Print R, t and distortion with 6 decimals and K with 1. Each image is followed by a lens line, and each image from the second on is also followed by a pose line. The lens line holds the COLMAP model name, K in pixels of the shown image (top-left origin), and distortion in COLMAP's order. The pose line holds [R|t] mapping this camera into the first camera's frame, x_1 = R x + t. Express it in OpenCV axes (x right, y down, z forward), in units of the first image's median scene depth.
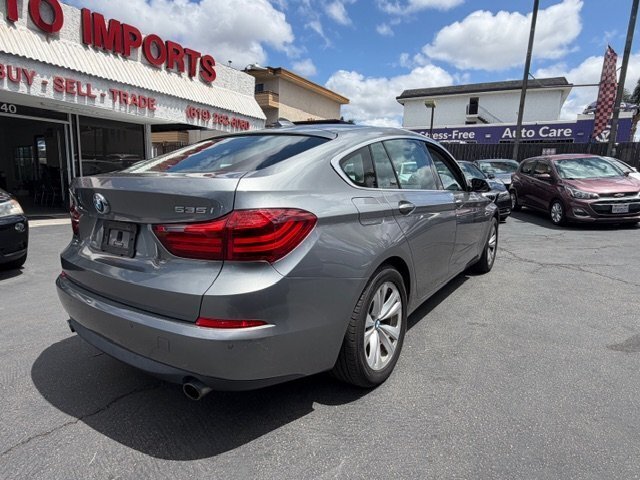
lens RADIAL K [[389.2, 0, 332.3], [0, 389.2, 227.9], [0, 0, 1]] dist [-0.005457, 0.000459]
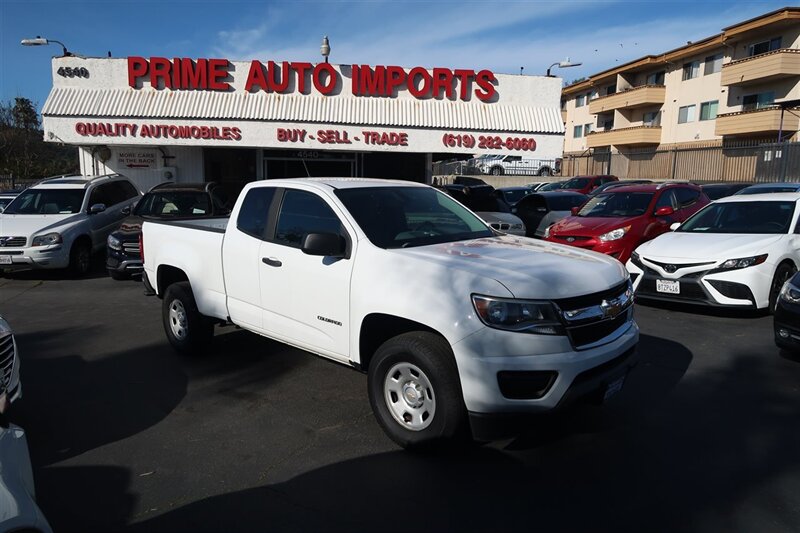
lens RADIAL K [[558.9, 0, 407.0], [0, 558.9, 267.9], [0, 0, 1]] dist [-0.048605, 0.015487]
pose [[0.593272, 0.108870, -0.797606, 0.799005], [-0.091717, 0.993502, 0.067389, -0.083311], [0.799760, 0.033174, 0.599402, 0.145041]]
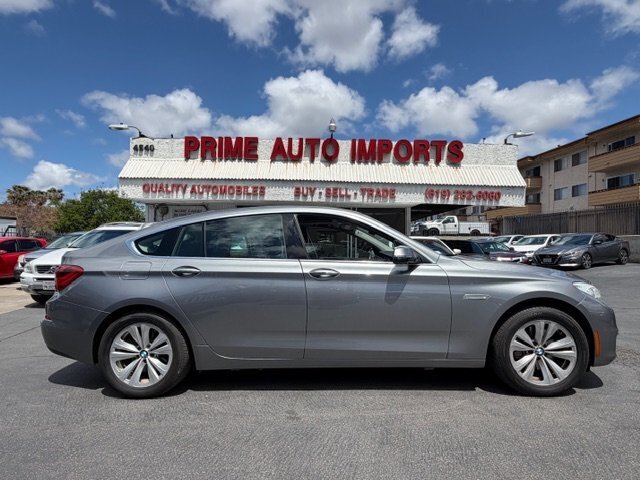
lens RADIAL K [[350.5, 0, 316.8], [0, 350.5, 241.7], [0, 0, 1]] dist [0.004834, -0.003599]
pose [[0.509317, -0.034144, -0.859901, 0.426262], [-0.093919, 0.991039, -0.094979, -0.026183], [0.855439, 0.129136, 0.501546, 0.235380]]
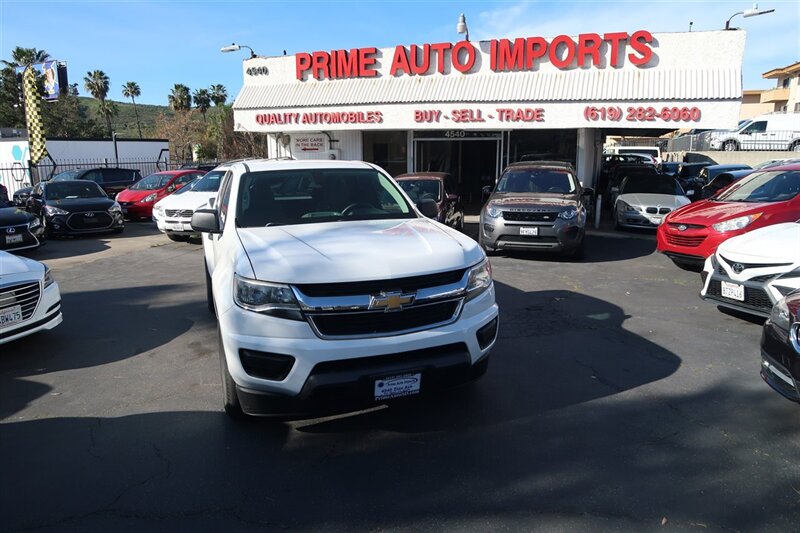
lens RADIAL K [[558.9, 0, 395.5], [0, 558.9, 266.8], [0, 0, 1]] dist [-0.048605, 0.015487]
pose [[0.177868, 0.163405, -0.970393, 0.925427], [-0.102850, 0.983803, 0.146812, -0.117323], [0.978665, 0.073692, 0.191793, 0.438224]]
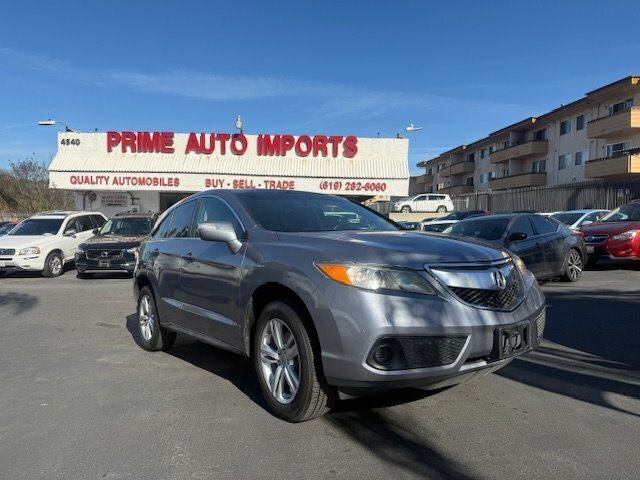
lens RADIAL K [[445.3, 0, 316.6], [0, 445.3, 234.3], [0, 0, 1]] dist [0.020685, -0.023131]
pose [[0.511448, 0.010497, -0.859250, 1.087512], [-0.093241, 0.994699, -0.043348, -0.071002], [0.854240, 0.102288, 0.509716, 0.261398]]
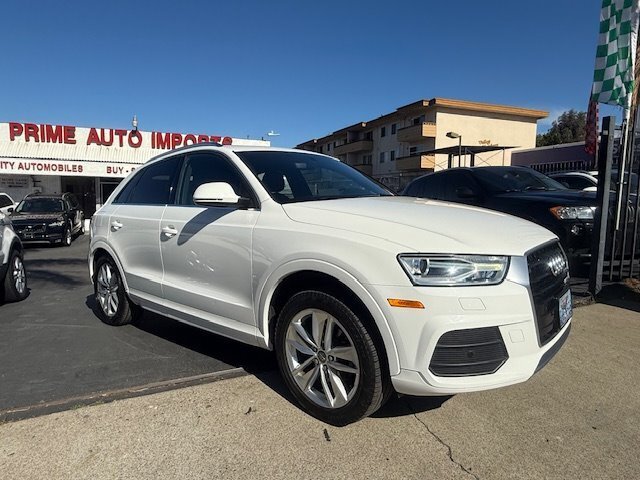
lens RADIAL K [[389.2, 0, 319.8], [0, 389.2, 236.9], [0, 0, 1]] dist [-0.005457, 0.000459]
pose [[0.758721, 0.047077, -0.649713, 1.378470], [-0.067561, 0.997693, -0.006606, -0.040360], [0.647903, 0.048907, 0.760151, 0.009625]]
